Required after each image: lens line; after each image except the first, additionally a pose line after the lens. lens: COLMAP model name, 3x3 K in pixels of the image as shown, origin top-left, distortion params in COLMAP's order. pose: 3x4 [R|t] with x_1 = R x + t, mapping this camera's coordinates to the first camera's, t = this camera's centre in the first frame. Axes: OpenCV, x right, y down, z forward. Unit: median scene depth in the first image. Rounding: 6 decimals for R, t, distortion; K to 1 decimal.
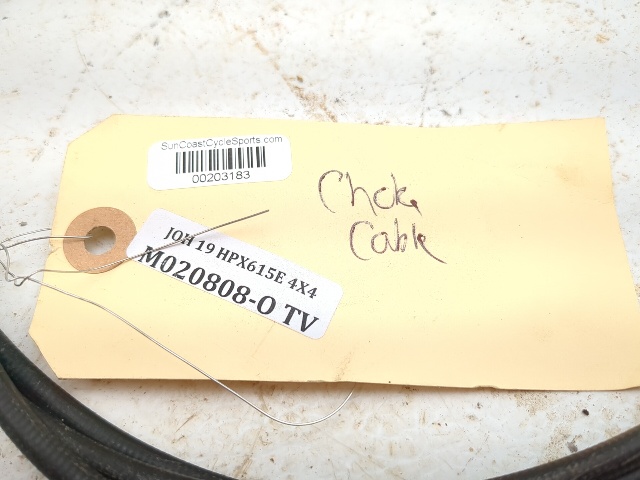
lens RADIAL K [[556.3, 0, 320.9], [0, 556.3, 238.1], [0, 0, 1]] dist [0.028463, -0.102019]
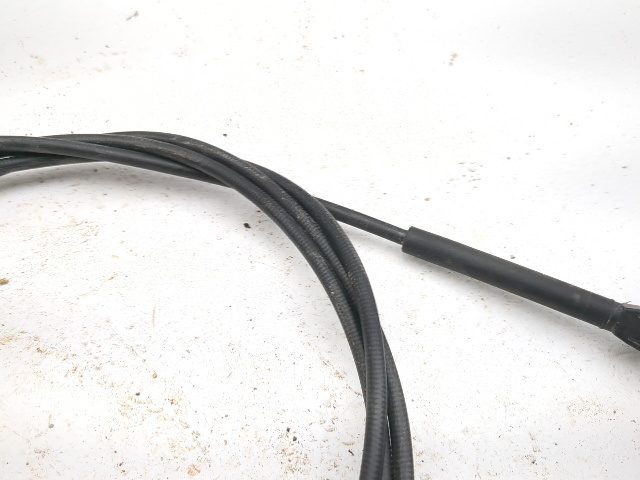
lens RADIAL K [[556.3, 0, 314.2], [0, 556.3, 250.8], [0, 0, 1]] dist [0.028463, -0.102019]
pose [[0.996563, 0.071656, 0.041556, 0.772087], [-0.063395, 0.982673, -0.174171, -0.702206], [-0.053317, 0.170938, 0.983838, -0.167498]]
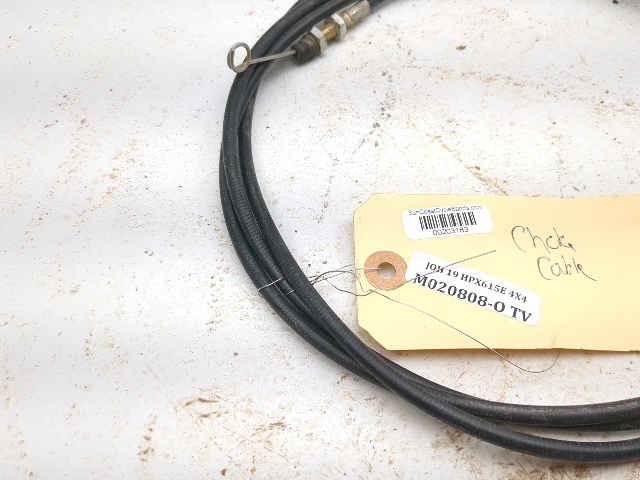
lens RADIAL K [[556.3, 0, 319.1], [0, 556.3, 242.5], [0, 0, 1]] dist [0.028463, -0.102019]
pose [[0.999744, -0.016236, 0.015738, -0.573354], [0.017602, 0.995701, -0.090941, 0.061548], [-0.014193, 0.091195, 0.995732, -0.587449]]
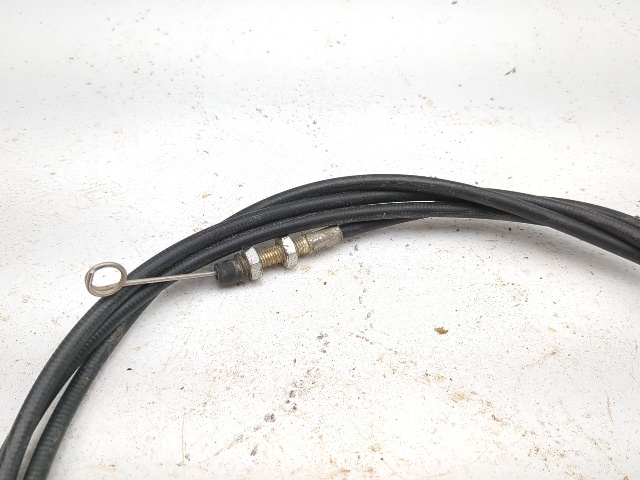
lens RADIAL K [[556.3, 0, 316.0], [0, 556.3, 254.3], [0, 0, 1]] dist [0.028463, -0.102019]
pose [[0.948919, 0.284182, -0.137087, -0.175477], [-0.307619, 0.929890, -0.201680, -0.620166], [0.070162, 0.233548, 0.969811, -0.107229]]
